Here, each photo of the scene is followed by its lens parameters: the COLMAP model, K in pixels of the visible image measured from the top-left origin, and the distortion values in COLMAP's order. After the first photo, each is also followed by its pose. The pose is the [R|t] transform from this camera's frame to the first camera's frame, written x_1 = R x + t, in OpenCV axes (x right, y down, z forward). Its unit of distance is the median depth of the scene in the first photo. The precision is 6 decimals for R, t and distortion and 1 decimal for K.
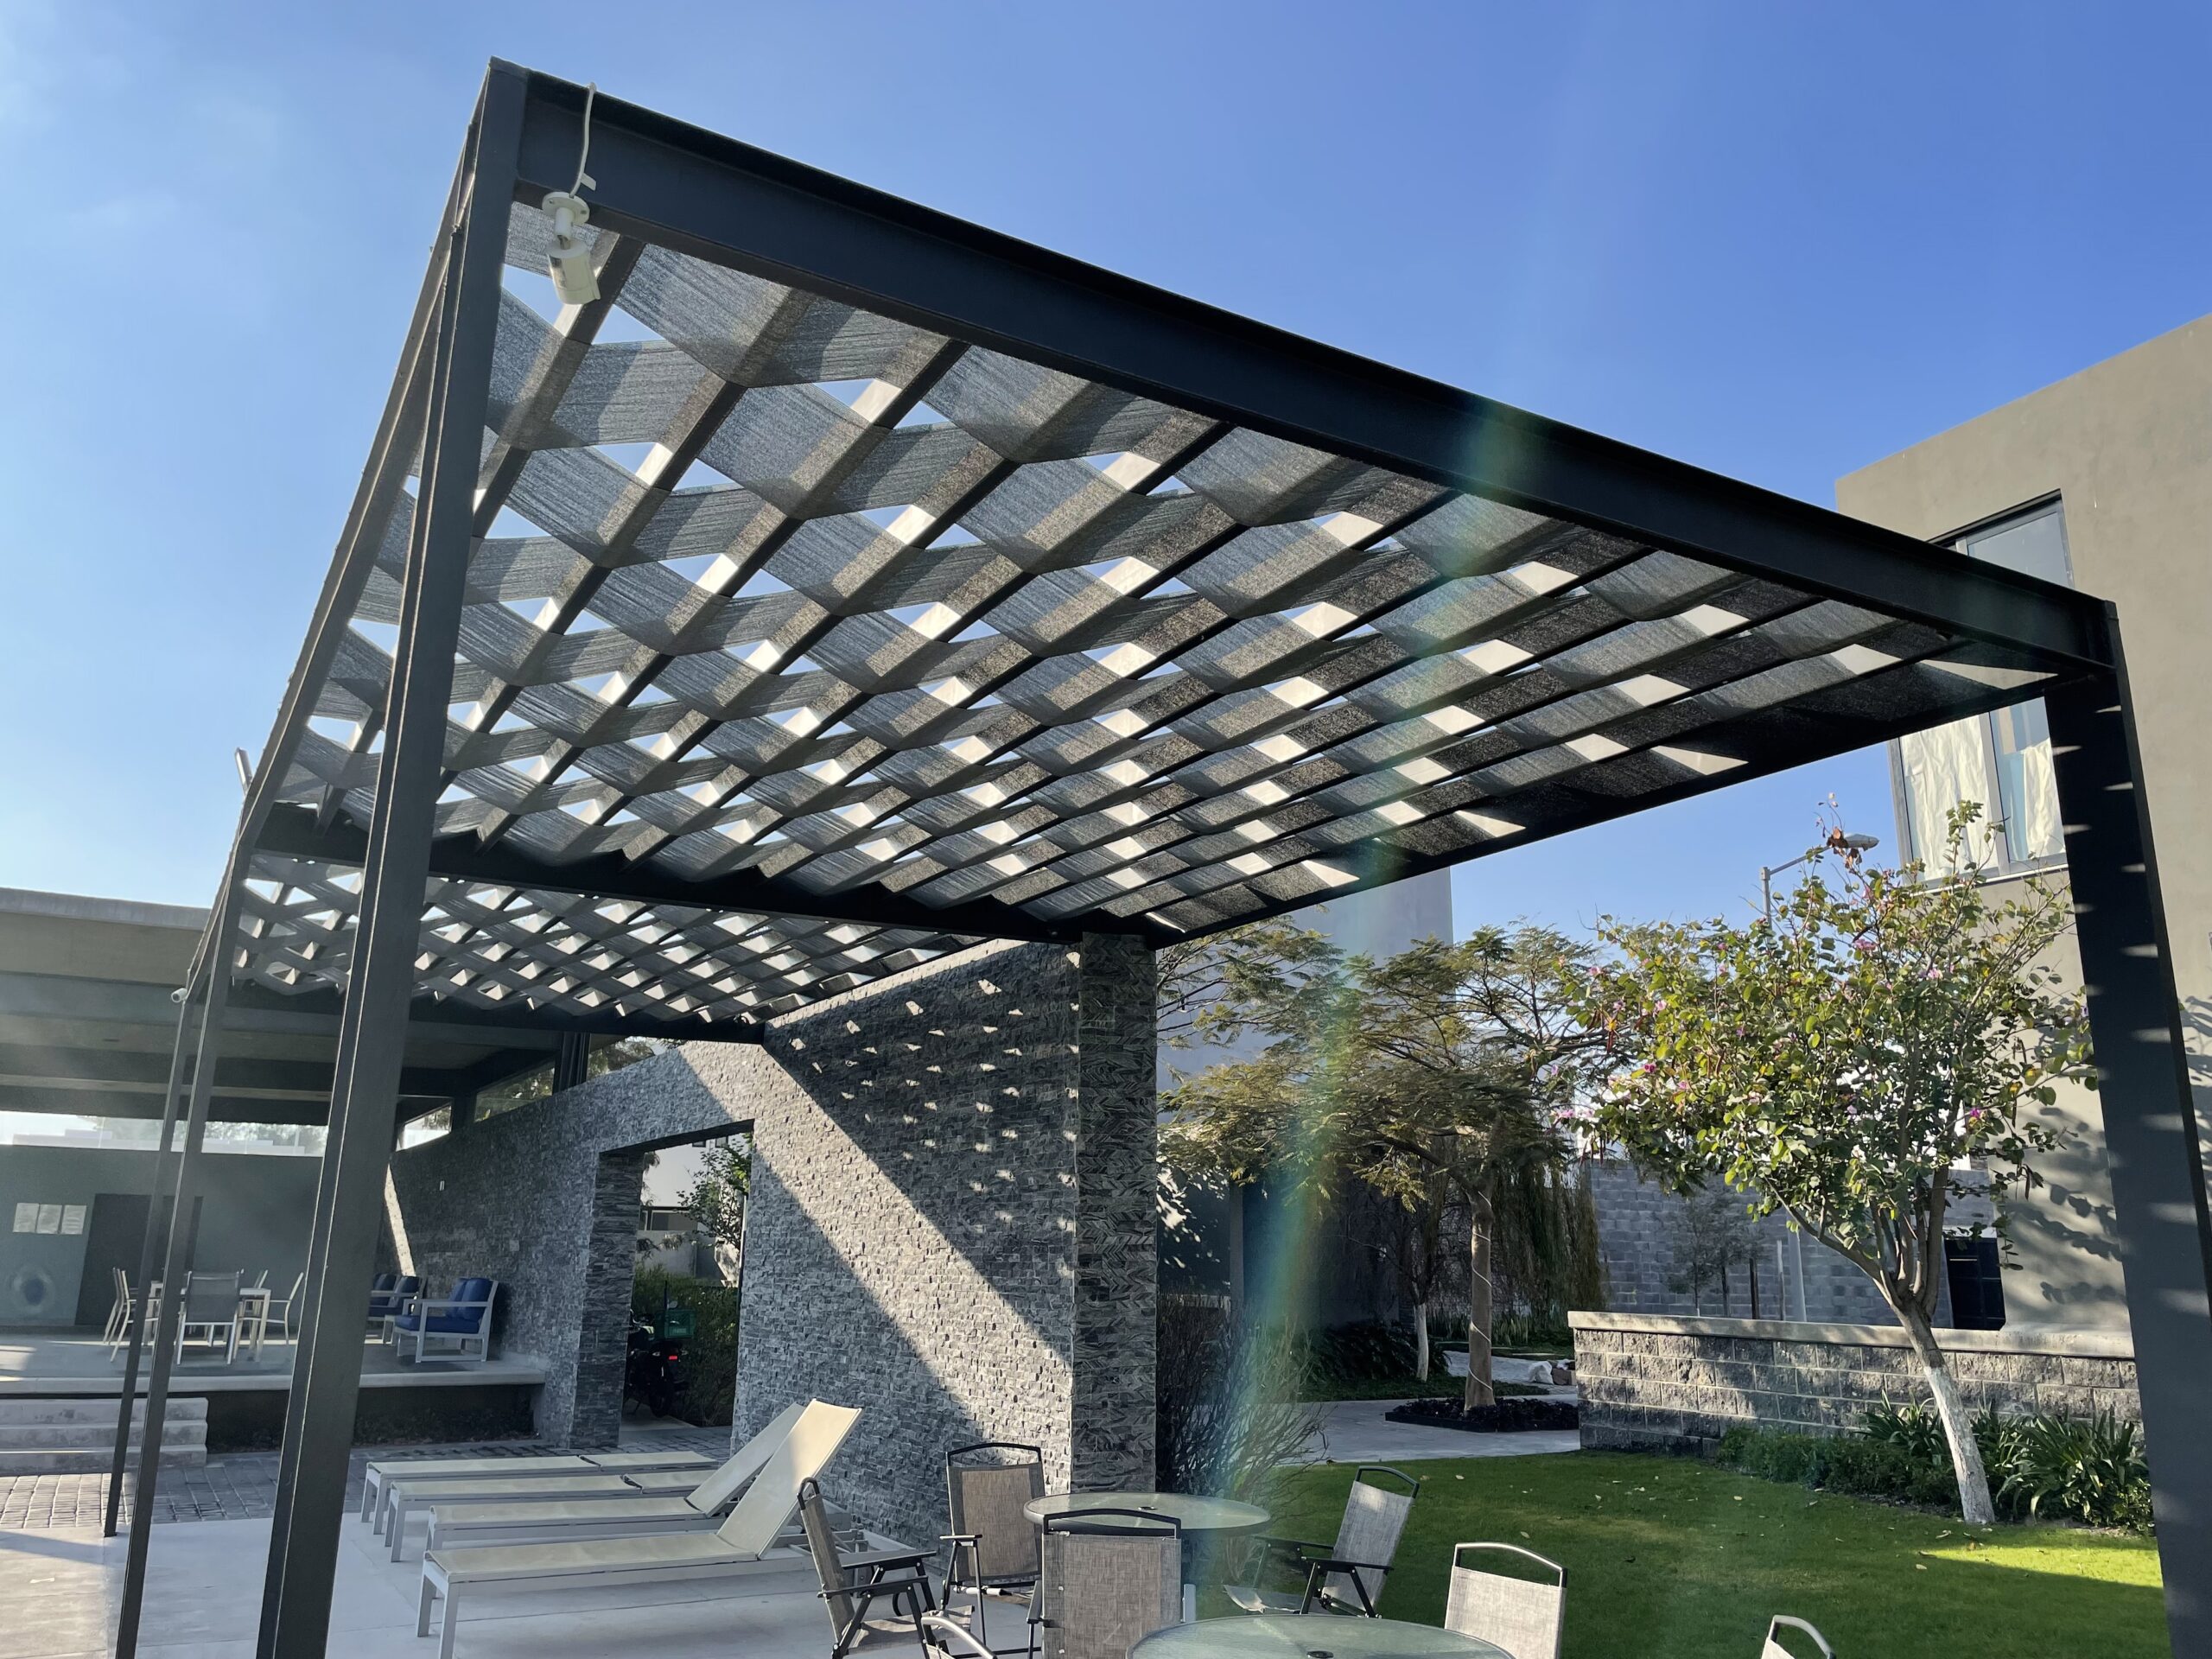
lens RADIAL K [[1682.3, 0, 1103.3], [0, 1682.3, 799.7], [0, 0, 1]] dist [0.096487, -0.117458]
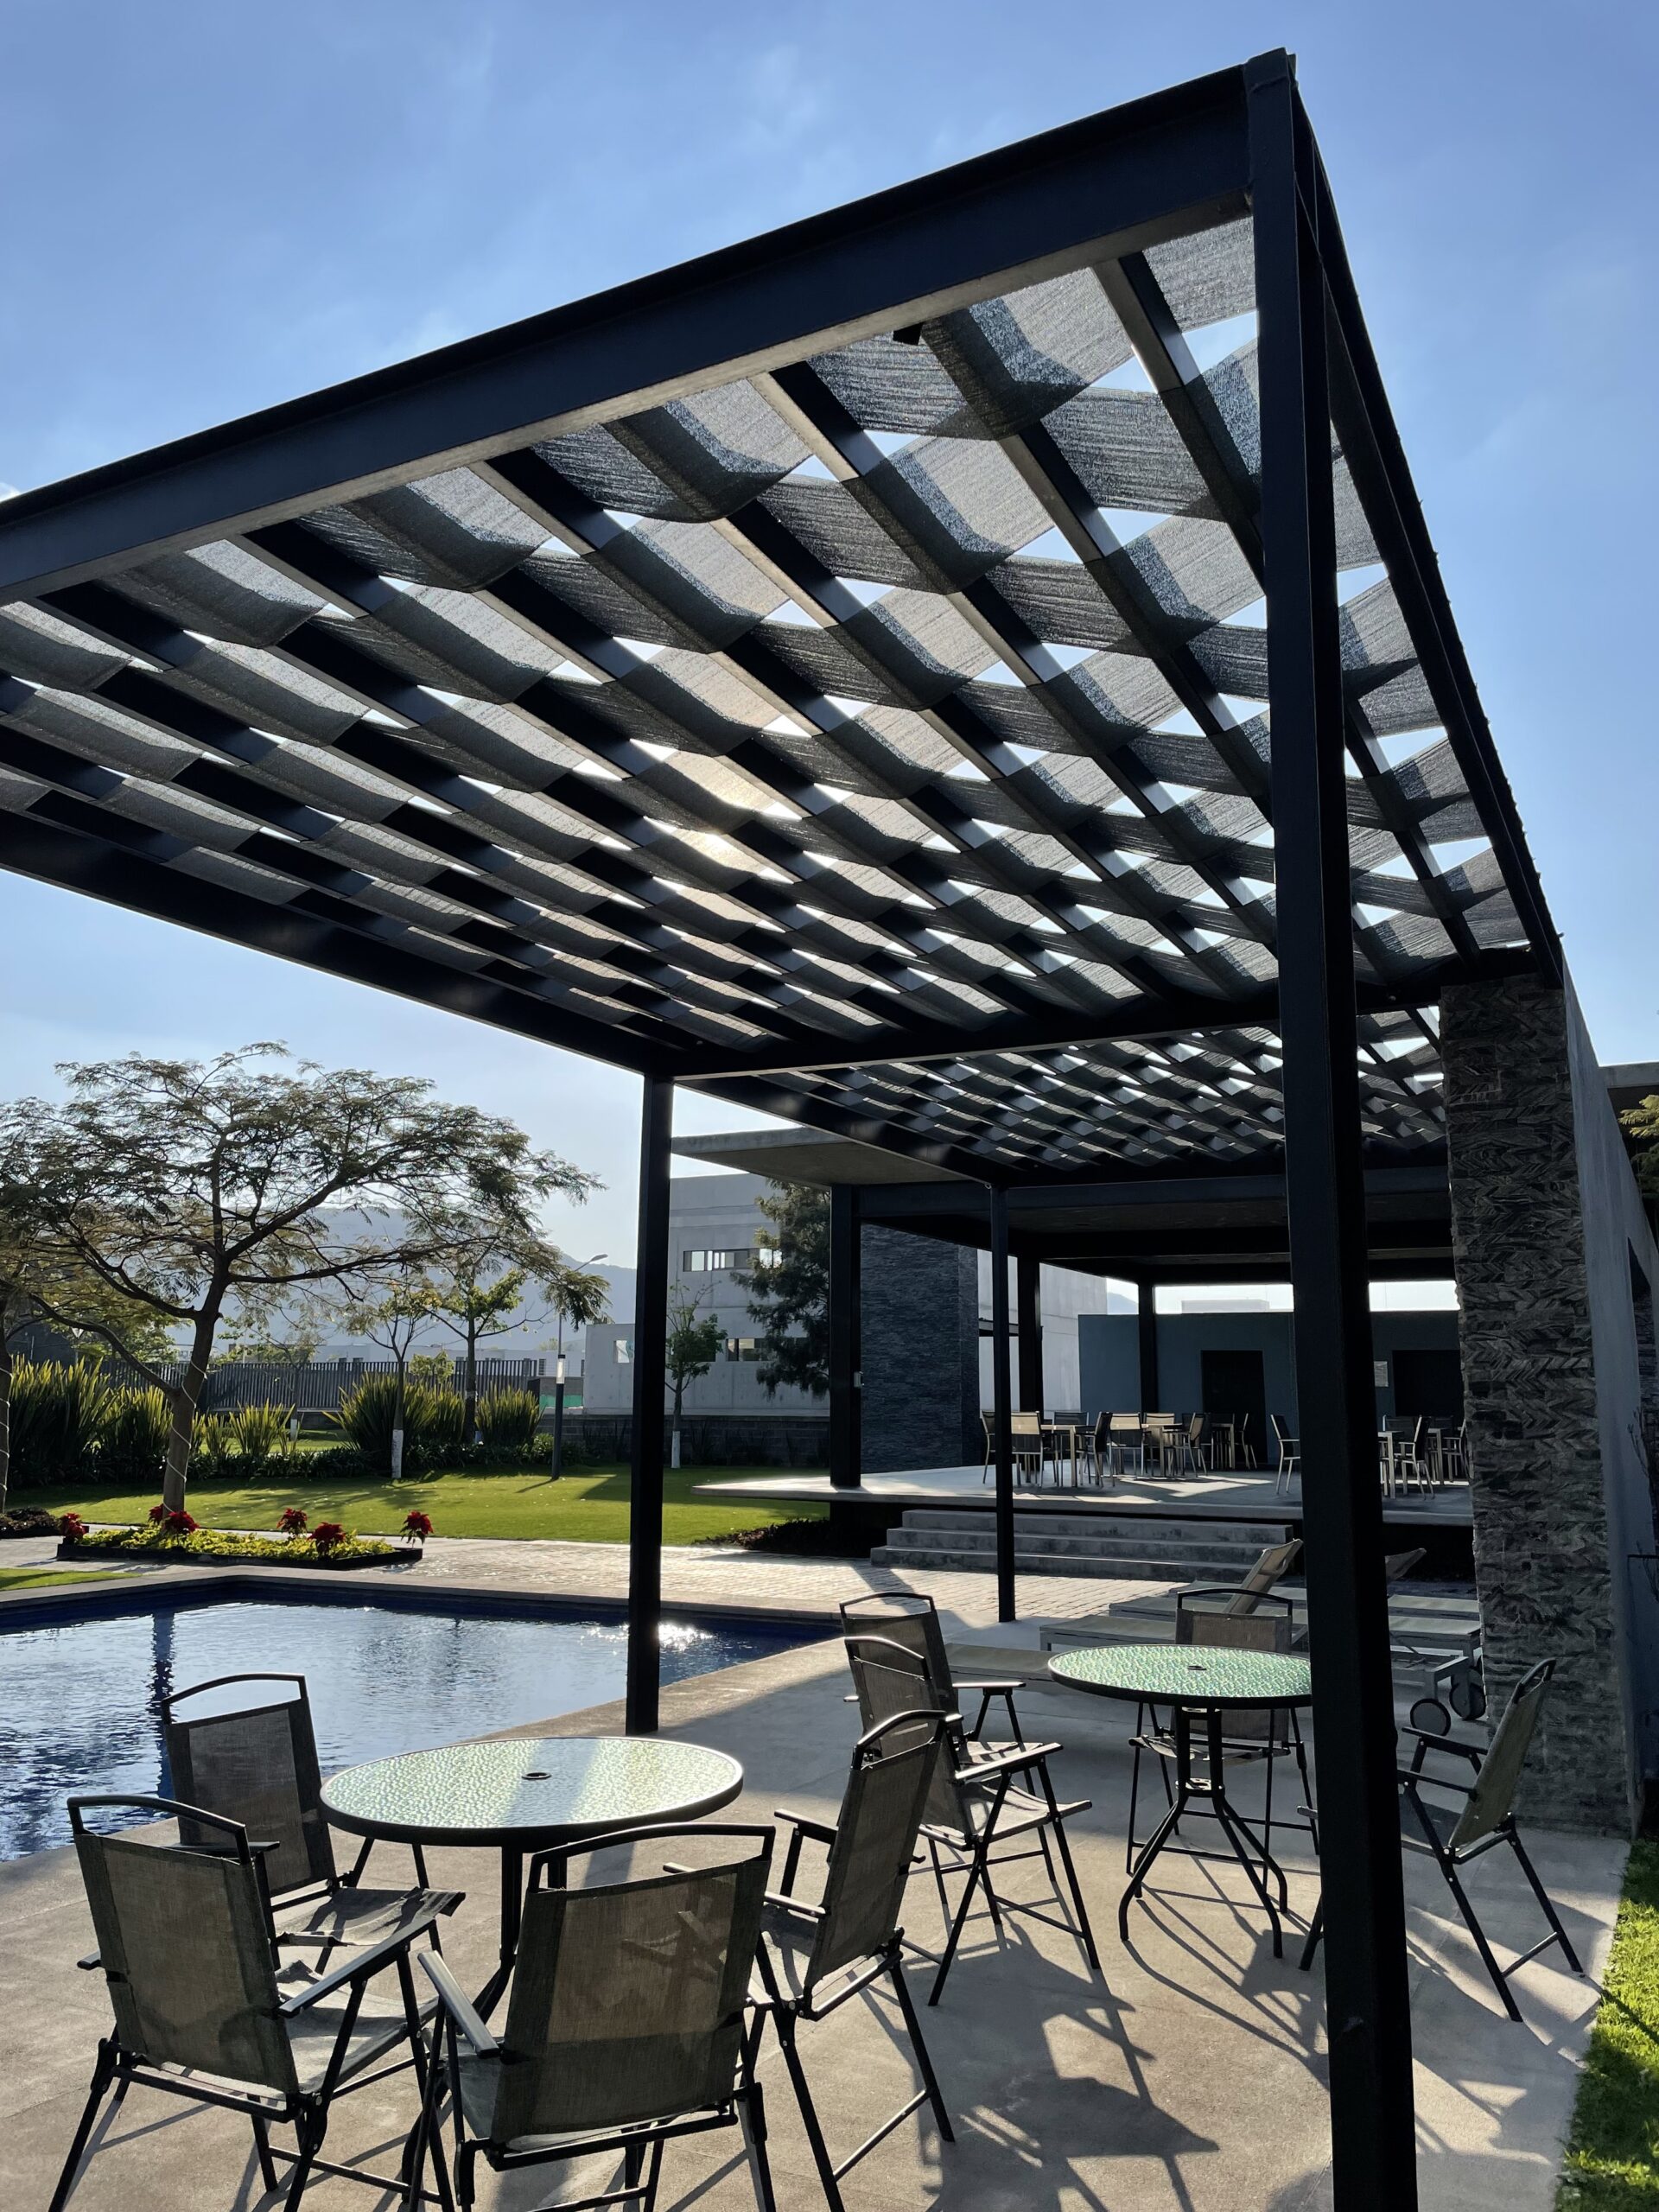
lens RADIAL K [[1677.9, 0, 824.1], [0, 1677.9, 1074.2], [0, 0, 1]] dist [0.126360, -0.209978]
pose [[0.545673, -0.171709, -0.820218, 0.492732], [0.224025, 0.973049, -0.054665, 0.099311], [0.807499, -0.153920, 0.569433, 0.306375]]
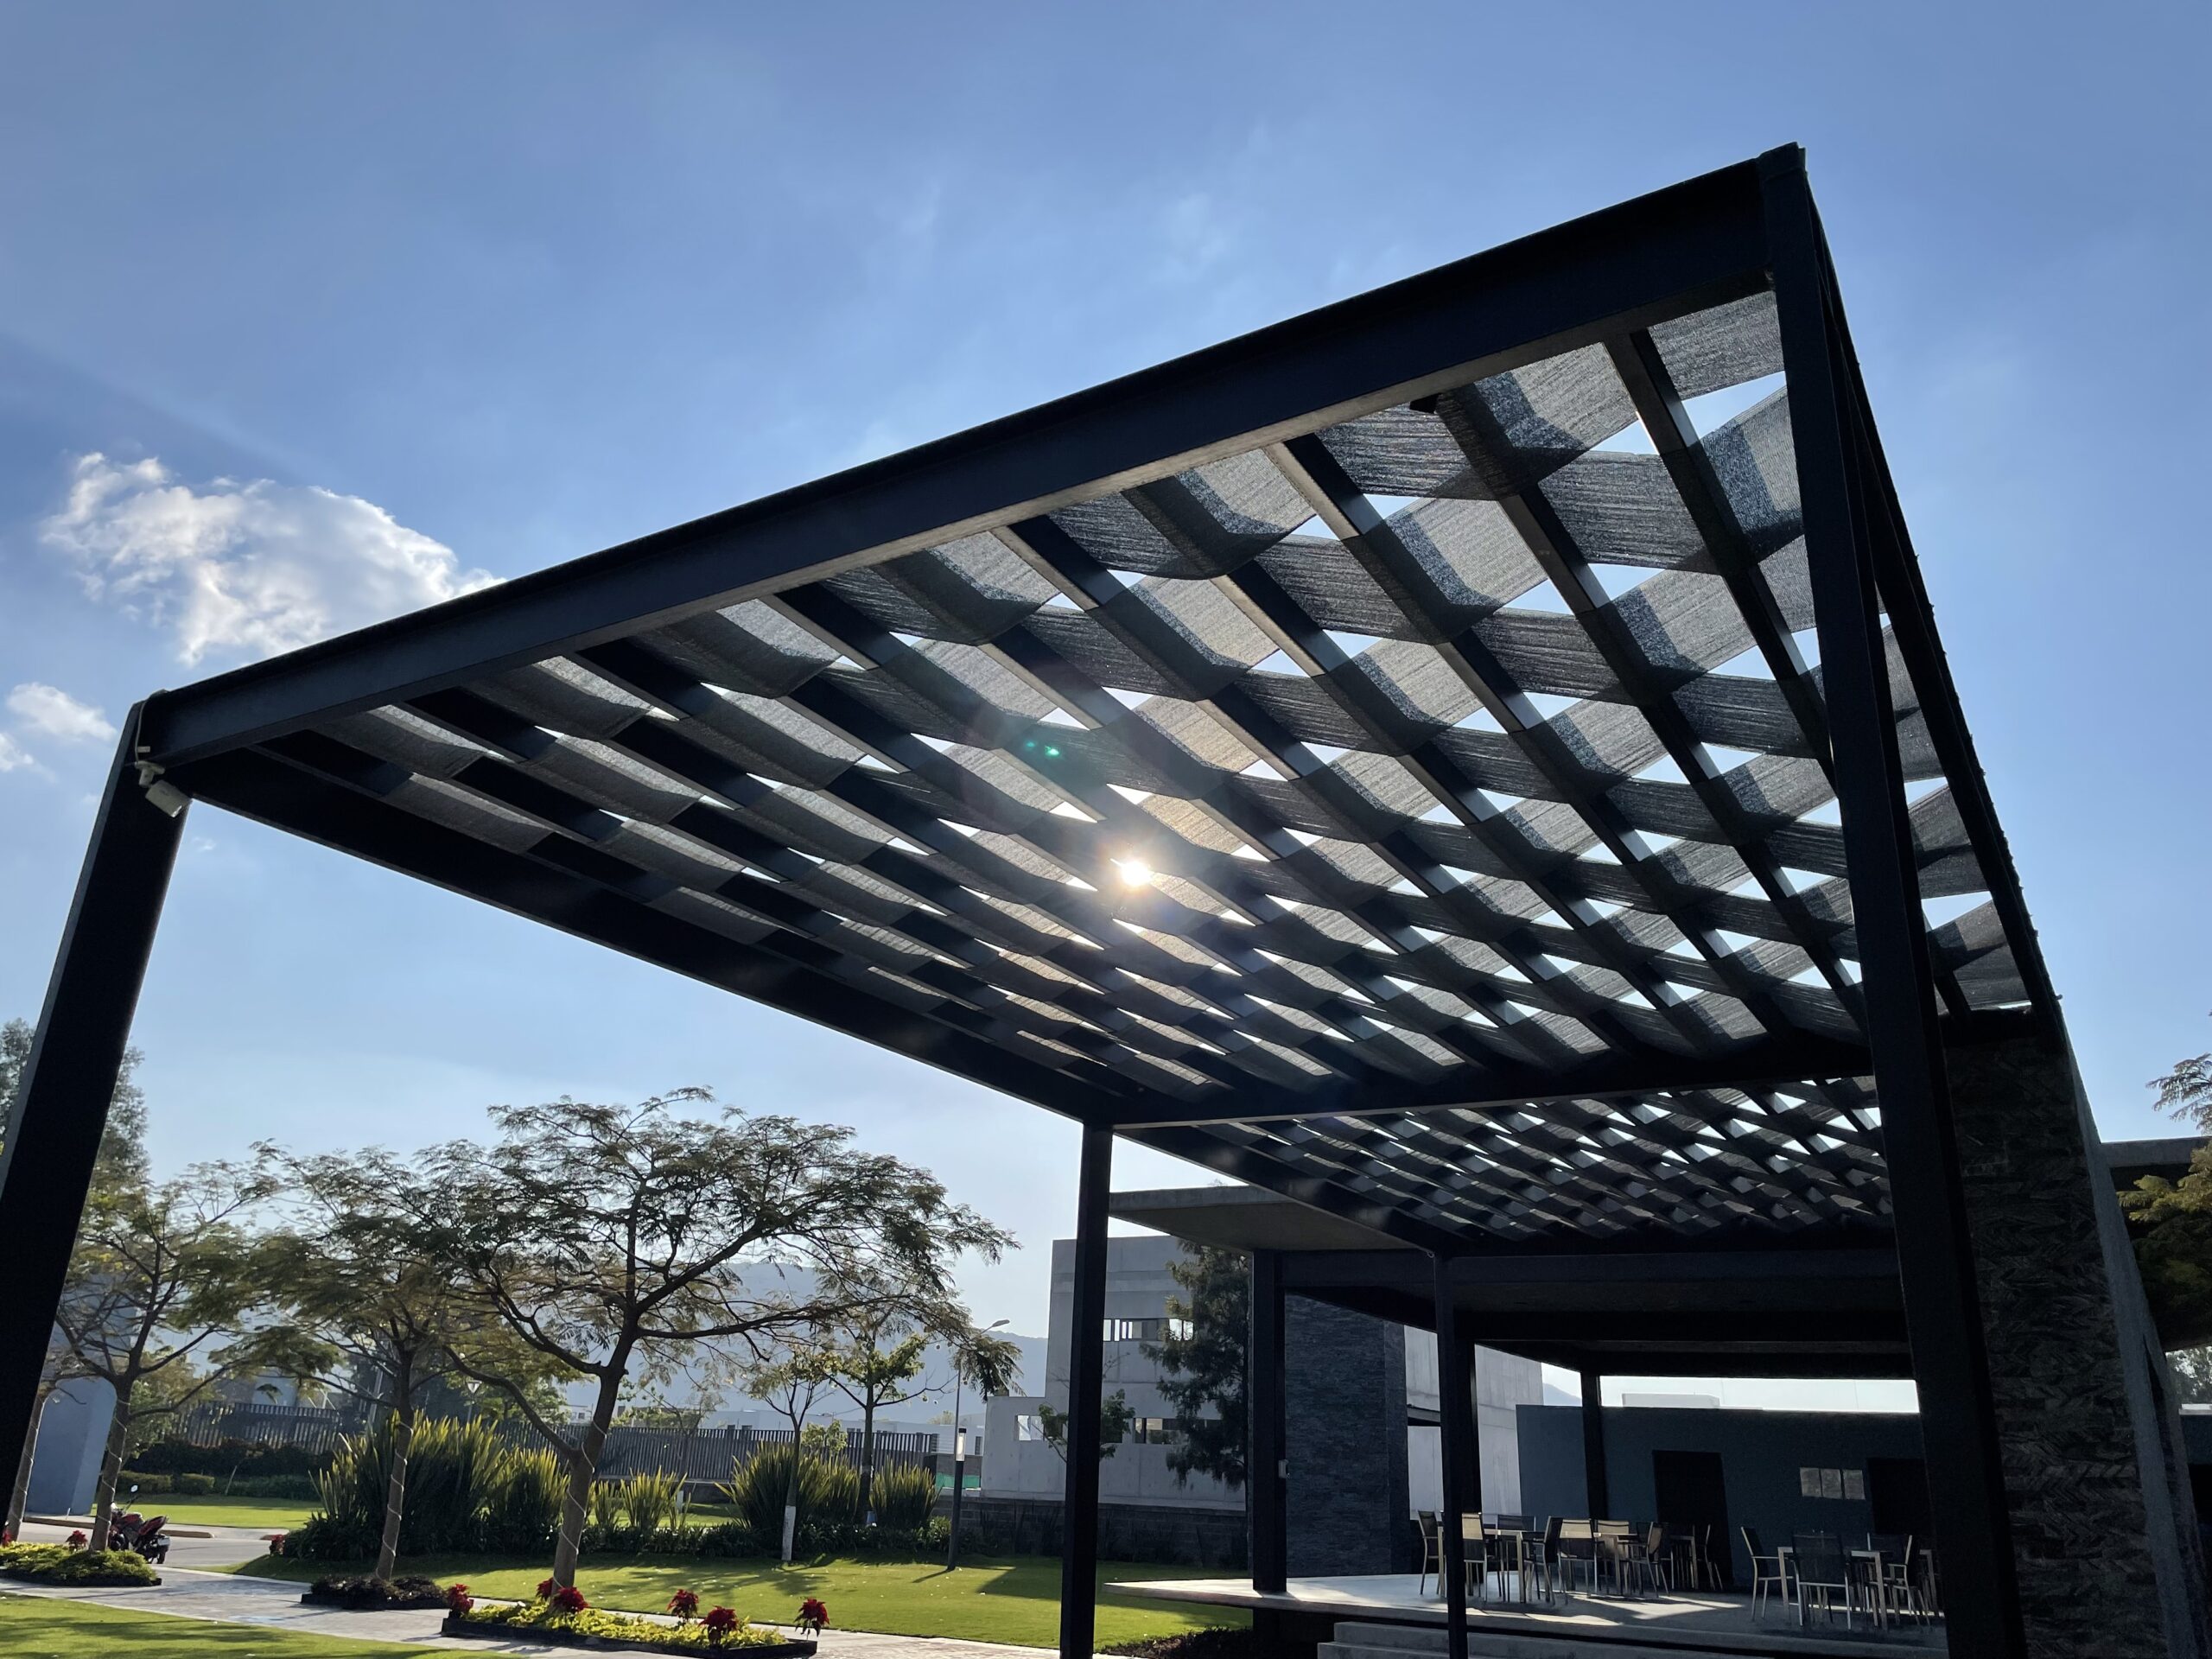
lens RADIAL K [[1682.3, 0, 1103.3], [0, 1682.3, 799.7], [0, 0, 1]] dist [0.096487, -0.117458]
pose [[0.484622, -0.323229, -0.812812, 0.480148], [0.198520, 0.945617, -0.257678, 0.098556], [0.851898, -0.036483, 0.522435, 0.289910]]
